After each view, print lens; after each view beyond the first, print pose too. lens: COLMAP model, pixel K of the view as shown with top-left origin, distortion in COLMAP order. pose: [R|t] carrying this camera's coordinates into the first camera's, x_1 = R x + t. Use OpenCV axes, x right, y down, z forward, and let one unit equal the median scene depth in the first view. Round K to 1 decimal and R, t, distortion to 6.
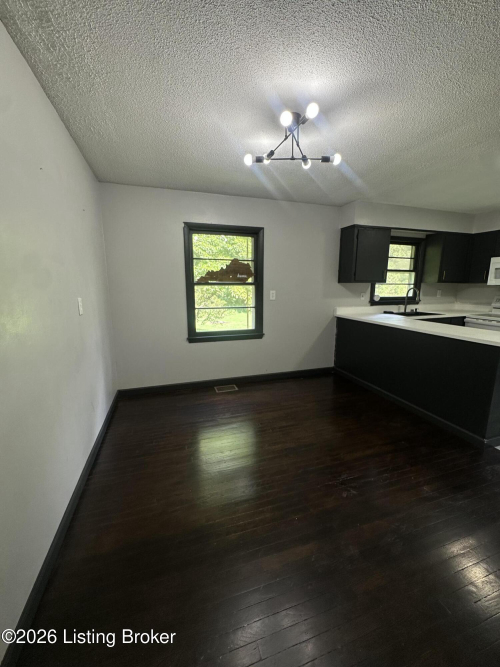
lens RADIAL K [[267.5, 0, 246.8], [0, 267.5, 338.6], [0, 0, 1]] dist [-0.004745, 0.001146]
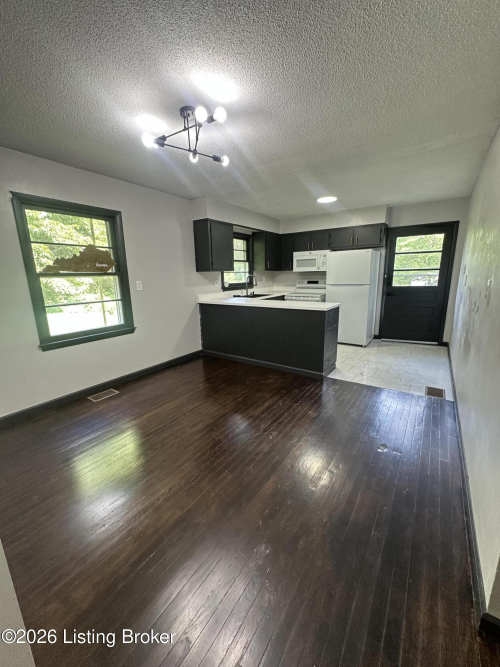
lens RADIAL K [[267.5, 0, 246.5], [0, 267.5, 340.2], [0, 0, 1]] dist [-0.004745, 0.001146]
pose [[0.792300, -0.163373, 0.587852, -0.195816], [0.141072, 0.986428, 0.084009, 0.001926], [-0.593599, 0.016369, 0.804594, 0.017795]]
